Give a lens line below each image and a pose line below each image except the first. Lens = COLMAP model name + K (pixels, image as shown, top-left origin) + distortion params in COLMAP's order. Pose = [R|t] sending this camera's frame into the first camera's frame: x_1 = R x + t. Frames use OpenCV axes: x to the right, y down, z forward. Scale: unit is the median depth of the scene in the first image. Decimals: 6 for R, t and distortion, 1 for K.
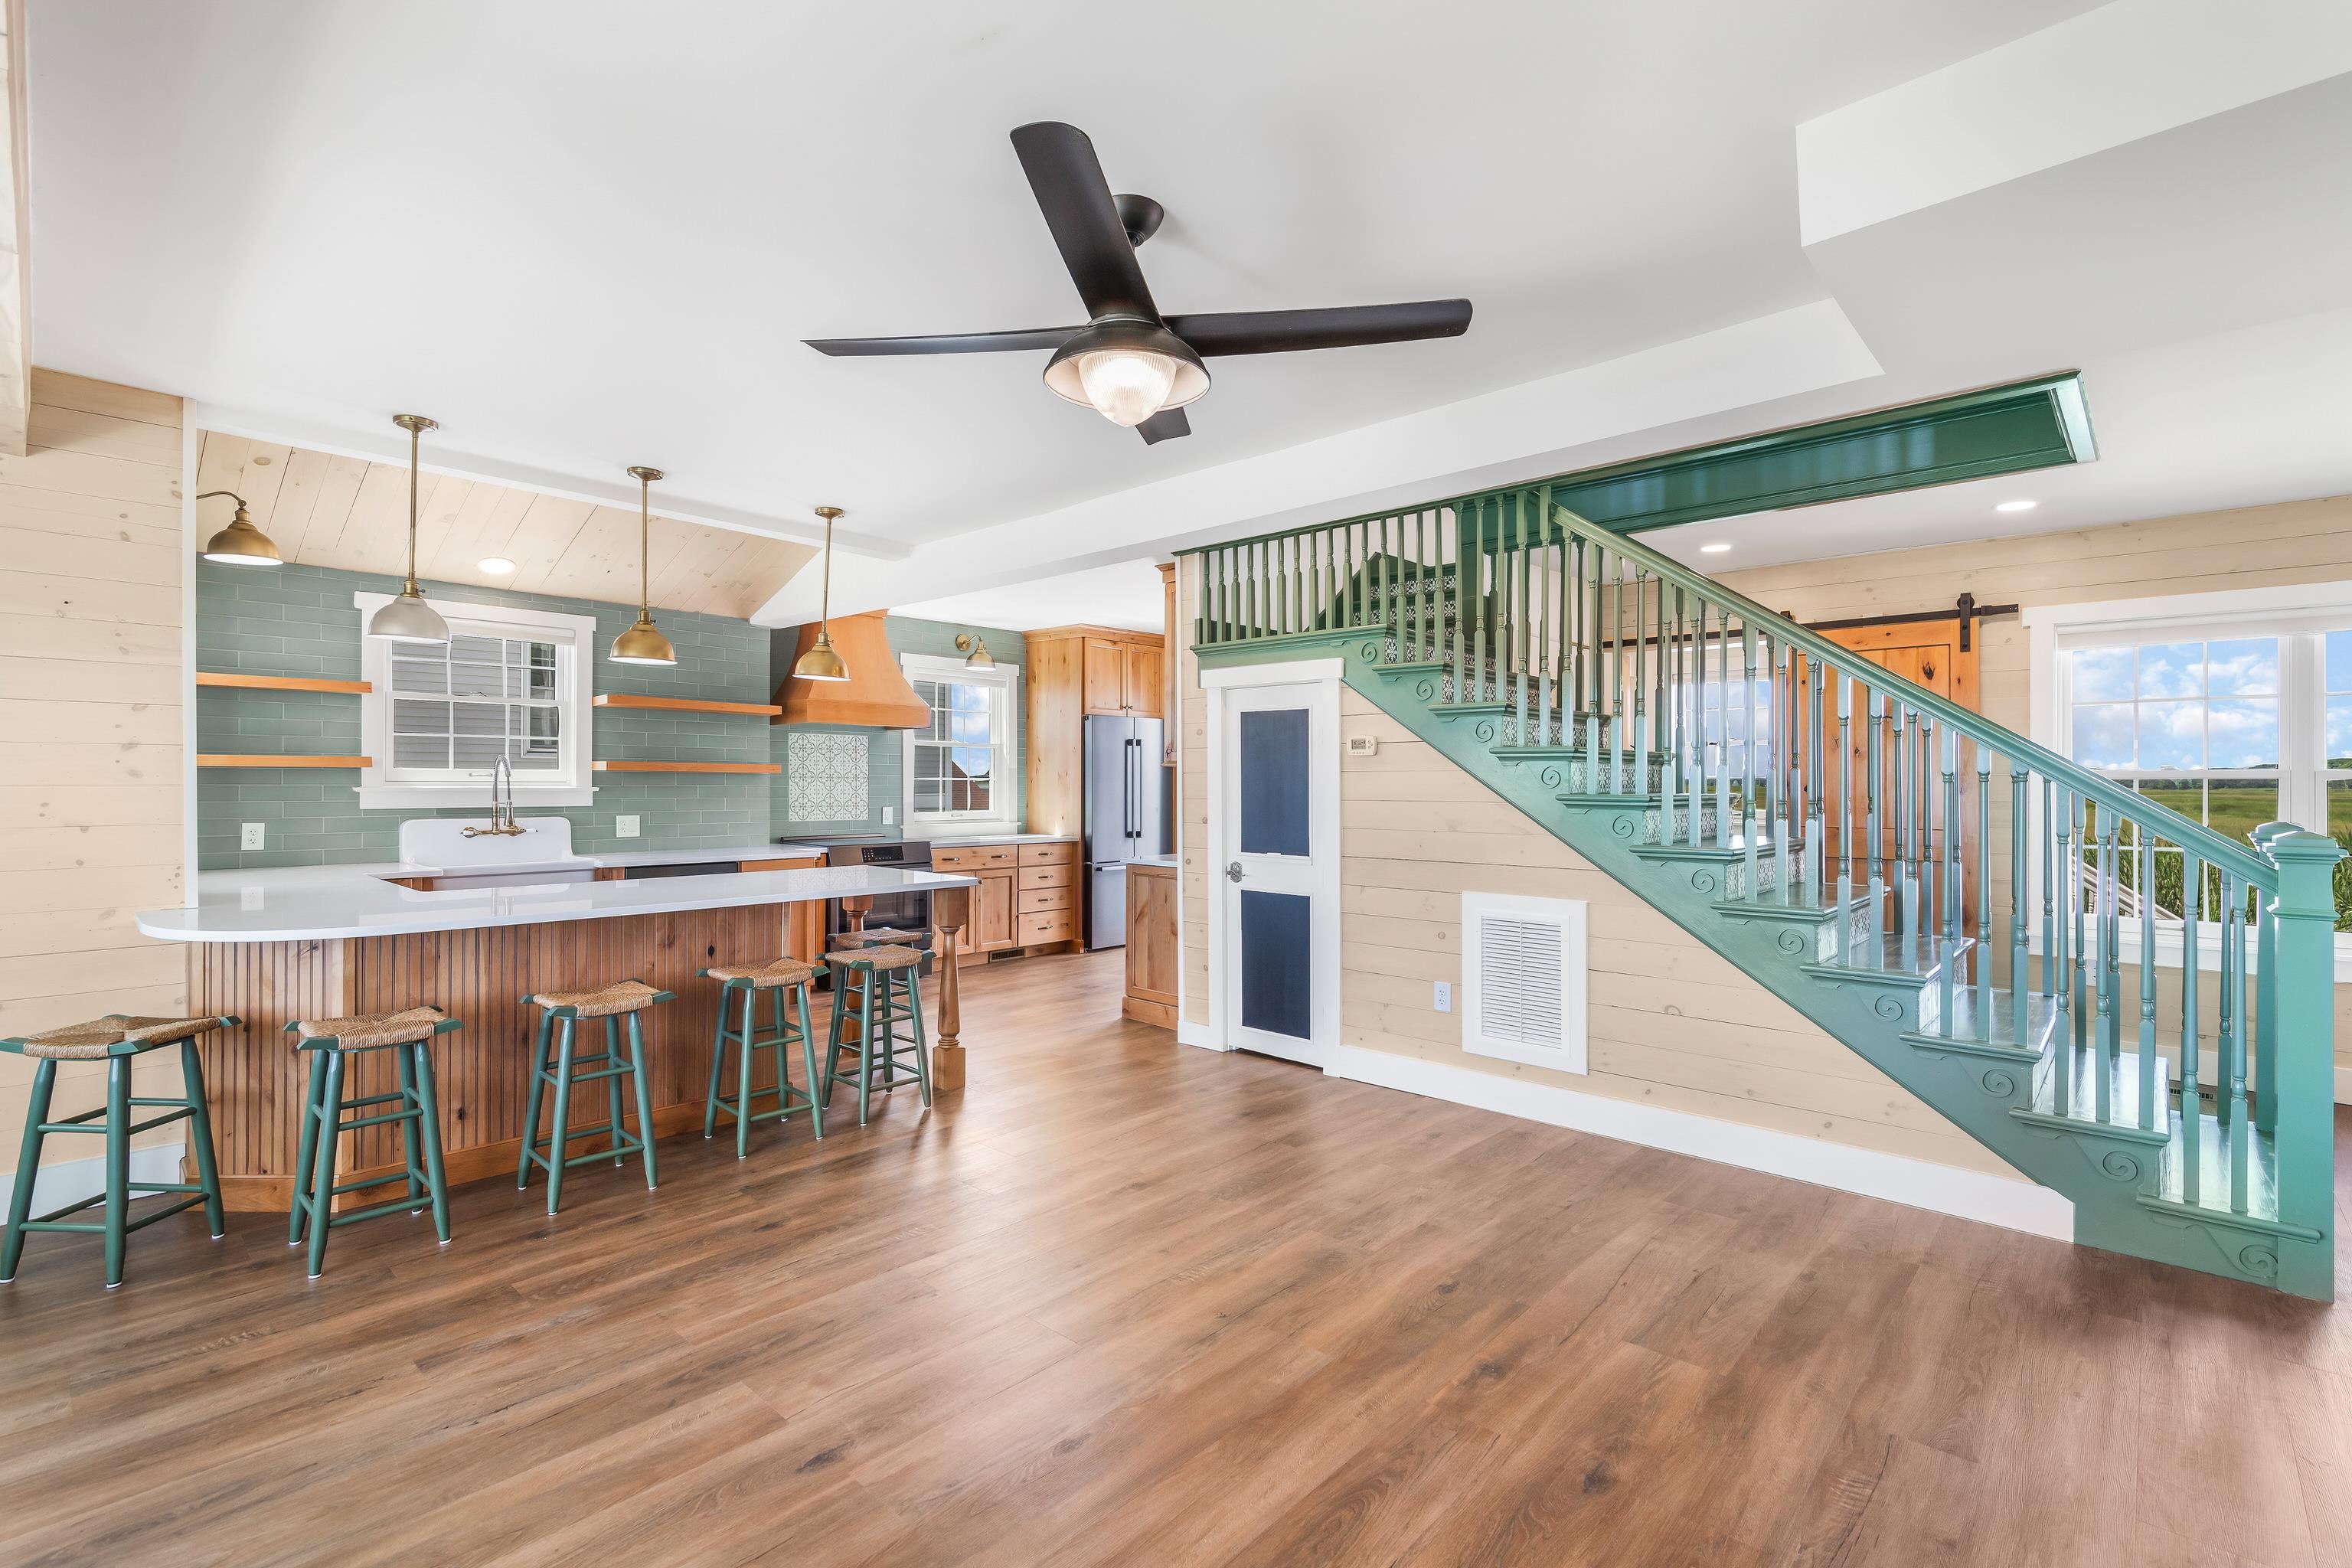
lens RADIAL K [[1064.3, 0, 1174.8], [0, 1064.3, 783.3], [0, 0, 1]] dist [-0.000530, -0.000154]
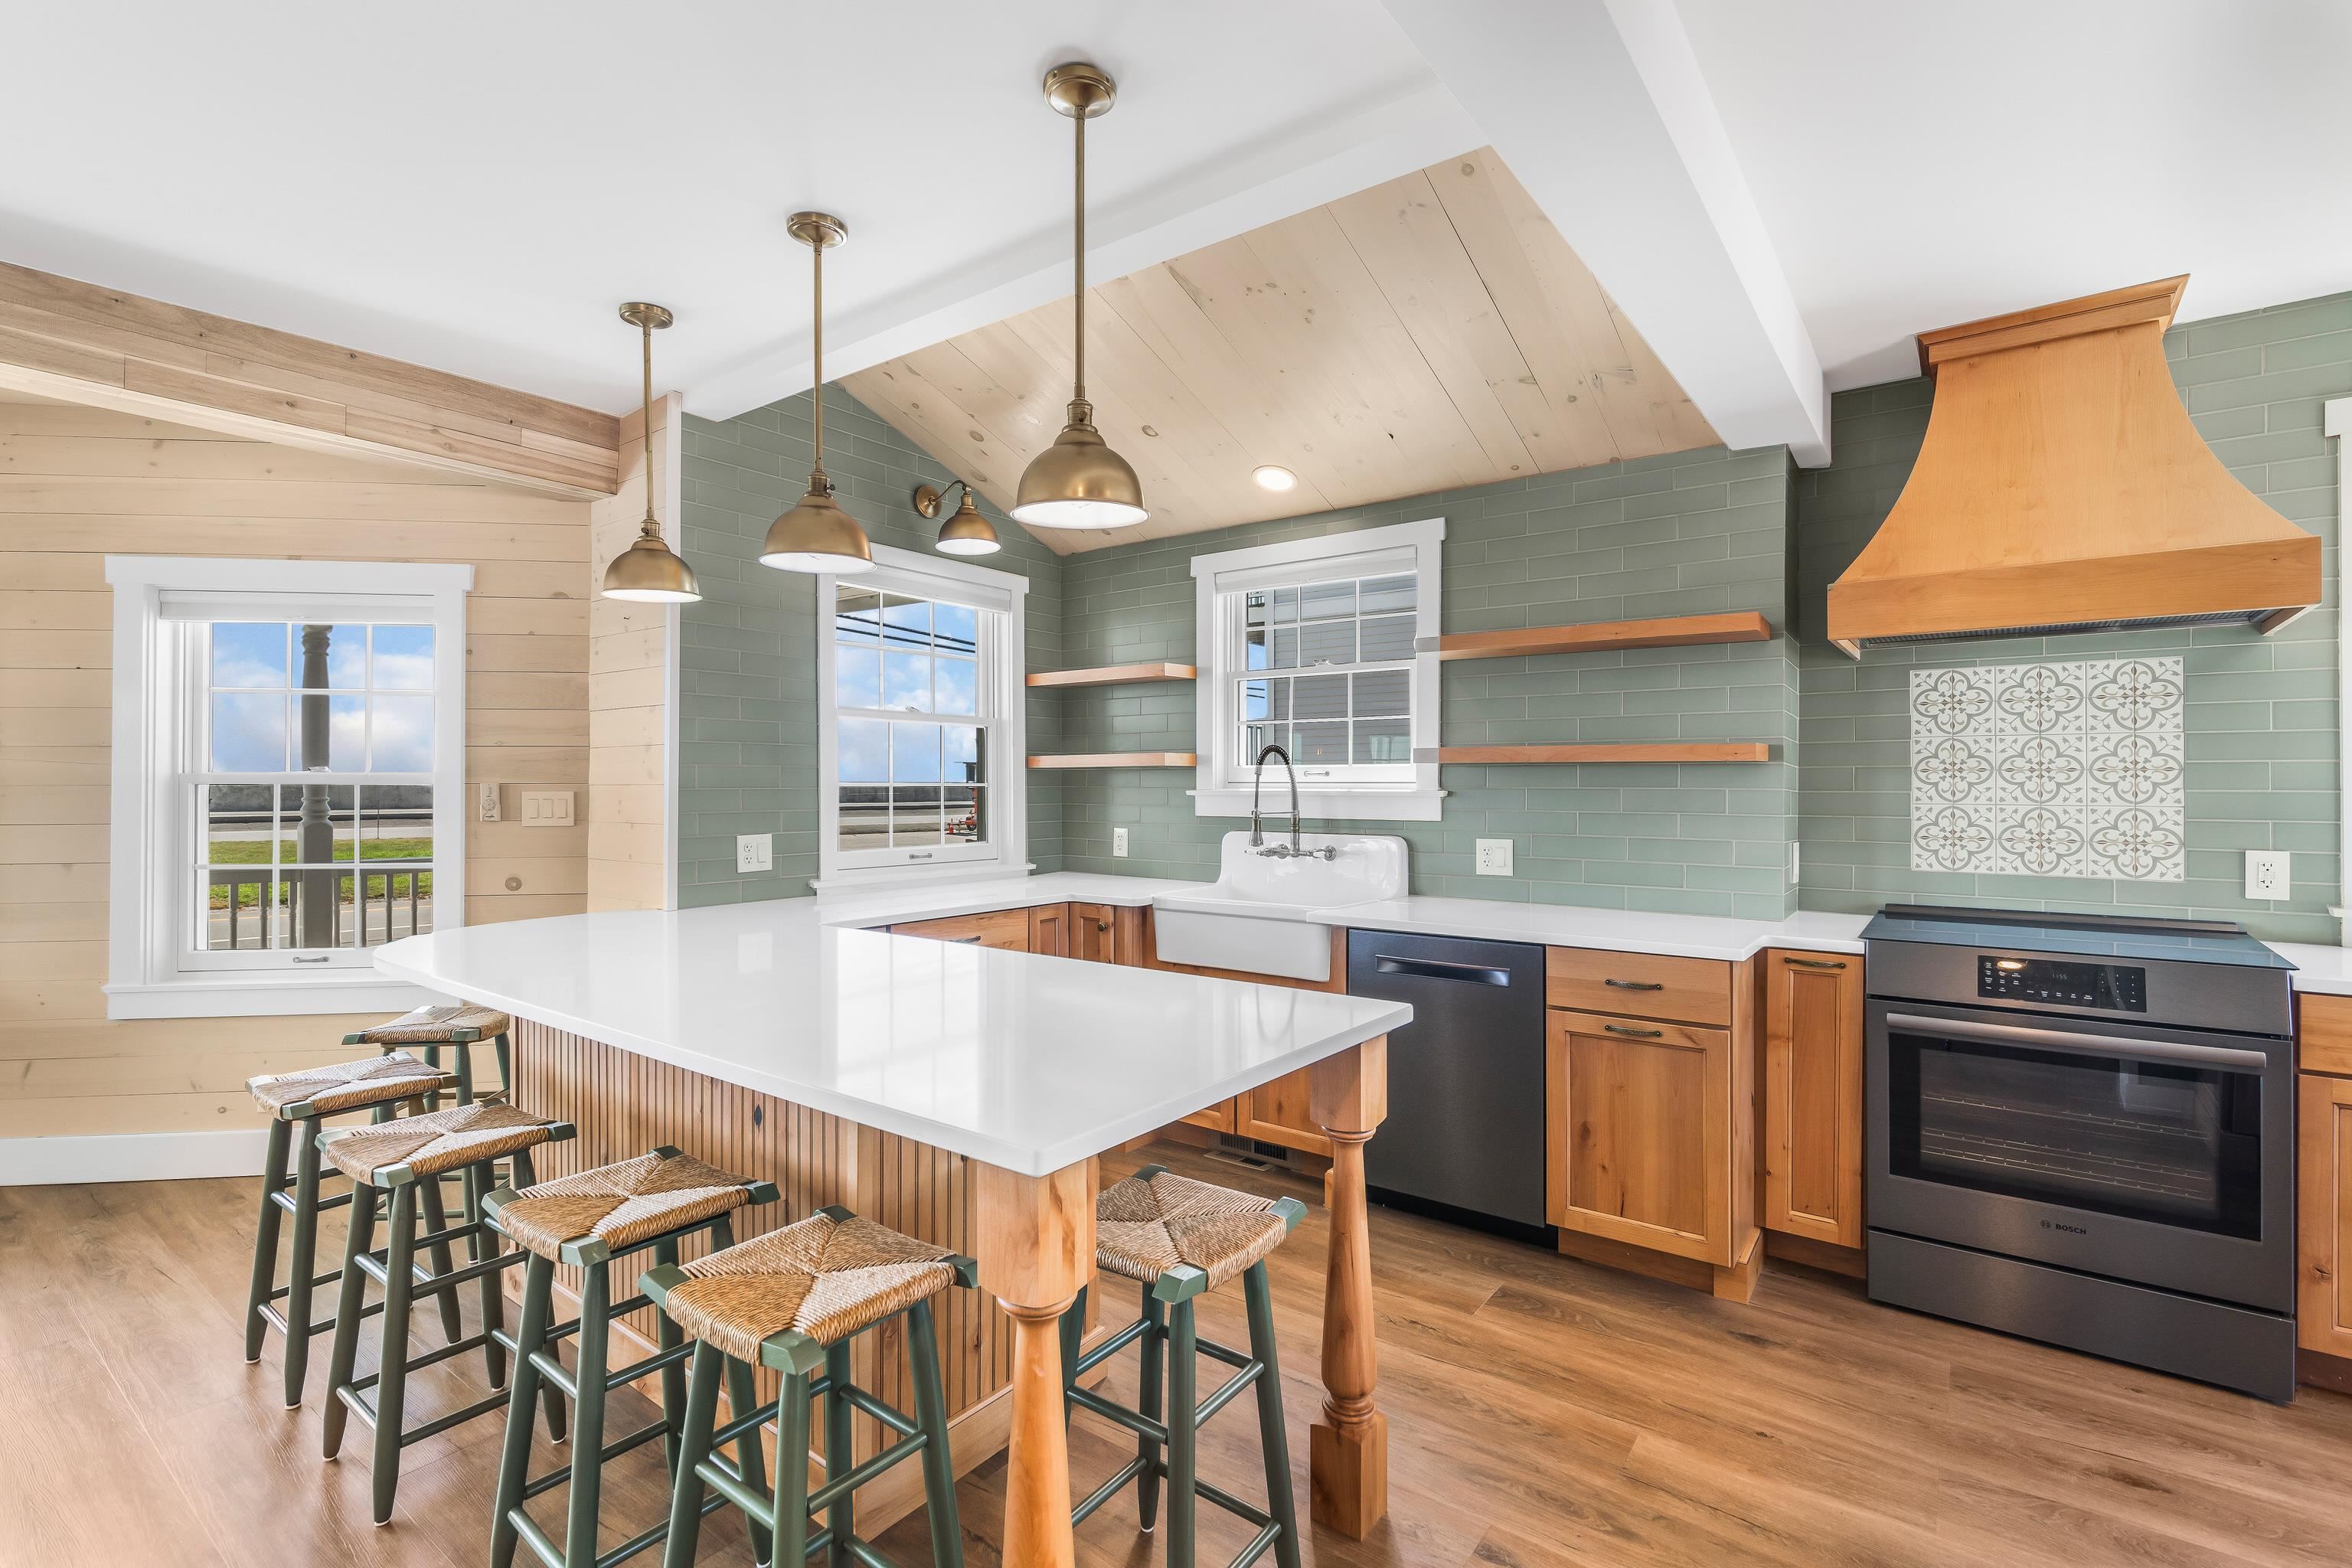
lens RADIAL K [[1064.3, 0, 1174.8], [0, 1064.3, 783.3], [0, 0, 1]] dist [-0.000530, -0.000154]
pose [[0.102526, -0.006626, -0.994708, 0.064064], [-0.000824, 0.999977, -0.006746, 0.003911], [0.994730, 0.001511, 0.102518, 0.927200]]
